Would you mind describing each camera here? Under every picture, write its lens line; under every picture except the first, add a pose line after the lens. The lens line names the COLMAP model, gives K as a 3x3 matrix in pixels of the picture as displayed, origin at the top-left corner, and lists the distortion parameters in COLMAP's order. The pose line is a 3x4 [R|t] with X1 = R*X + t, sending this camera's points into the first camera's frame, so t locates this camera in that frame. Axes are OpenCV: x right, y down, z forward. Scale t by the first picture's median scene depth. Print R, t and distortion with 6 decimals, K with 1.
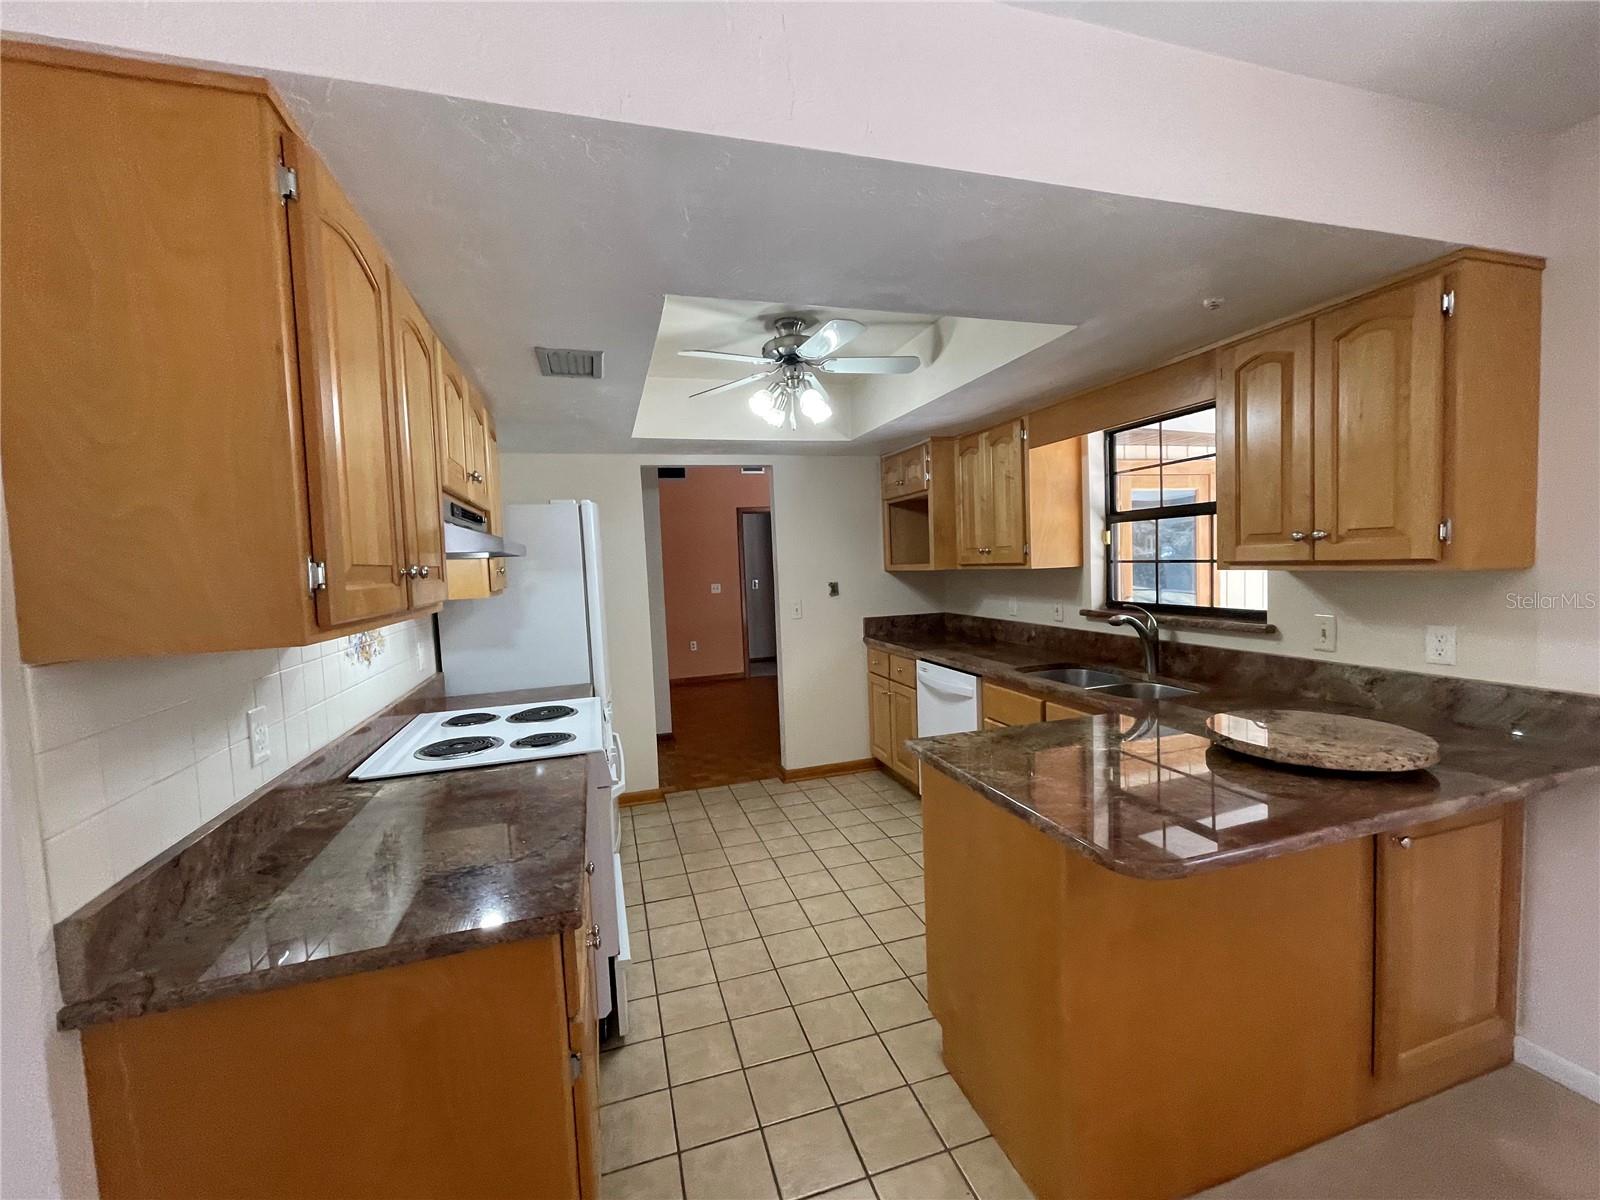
lens RADIAL K [[645.6, 0, 798.8], [0, 645.6, 597.8], [0, 0, 1]] dist [-0.001309, -0.000946]
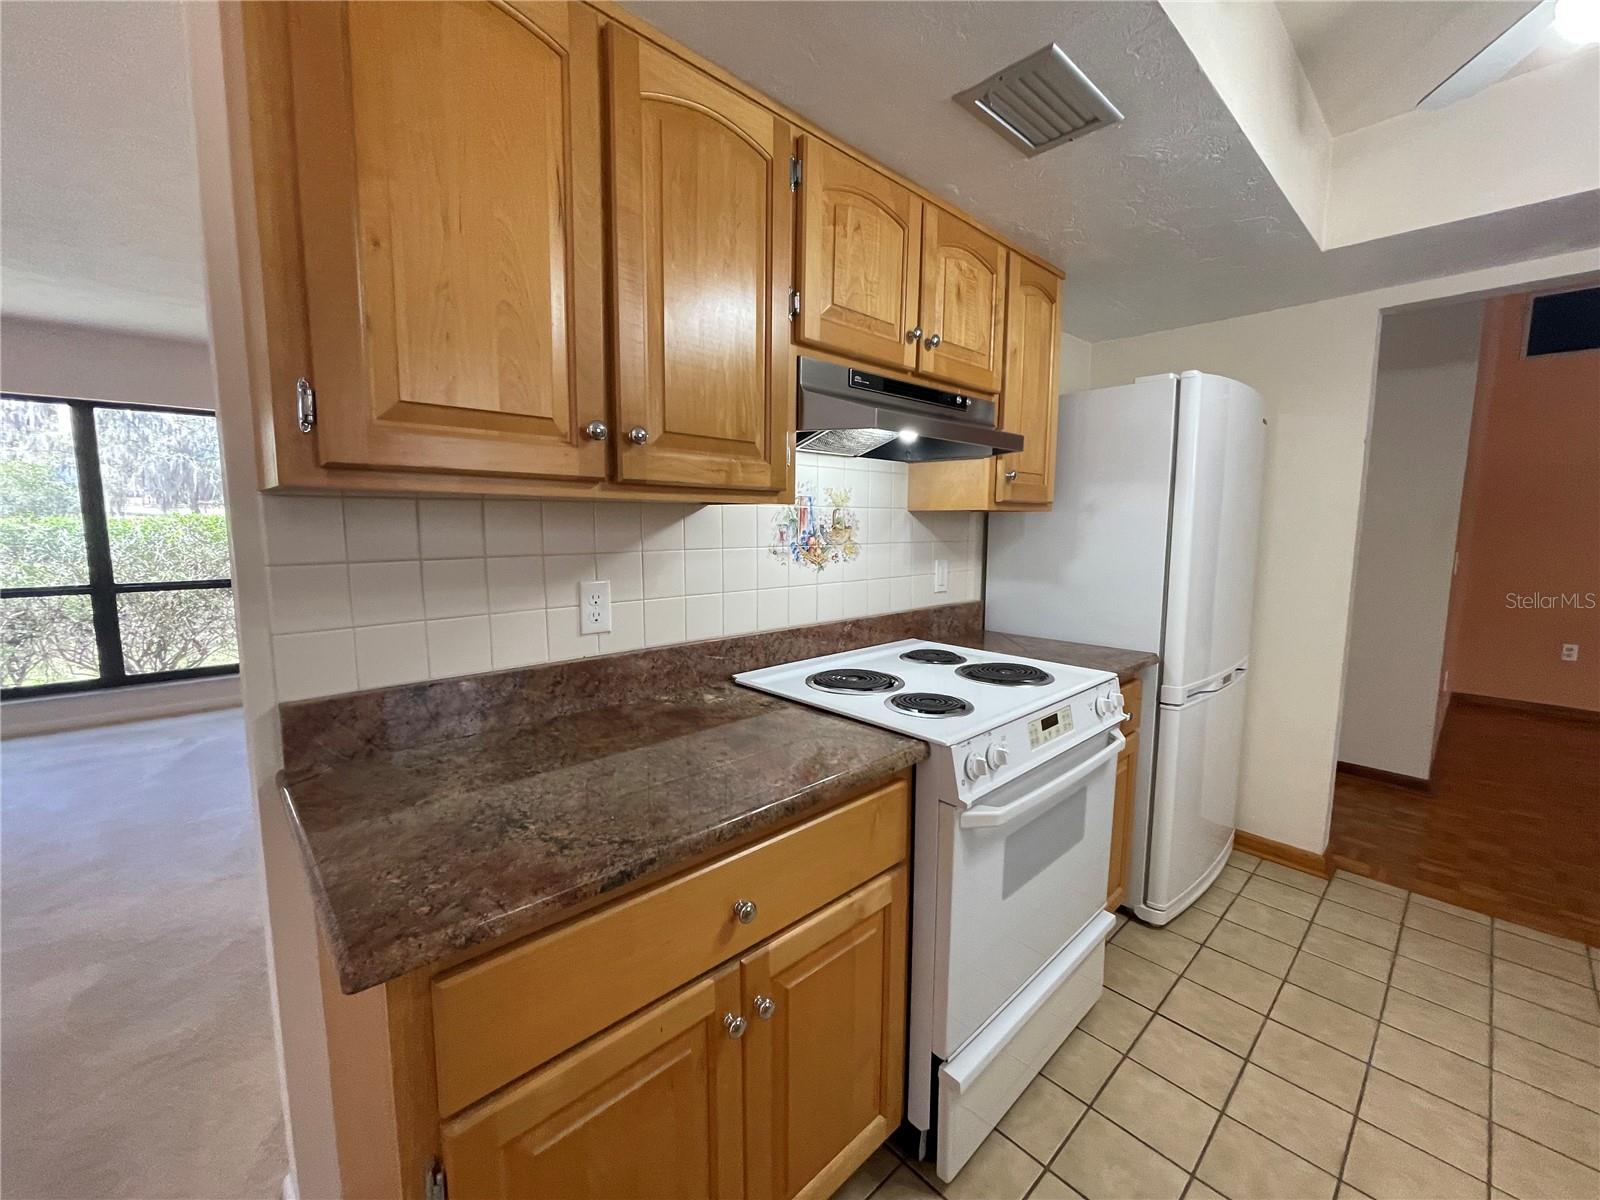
lens RADIAL K [[646.2, 0, 794.1], [0, 646.2, 597.5], [0, 0, 1]] dist [0.000882, -0.002652]
pose [[0.432389, 0.149182, -0.889260, 0.101376], [-0.077071, 0.988724, 0.128394, 0.018317], [0.898387, 0.013020, 0.439011, 0.377056]]
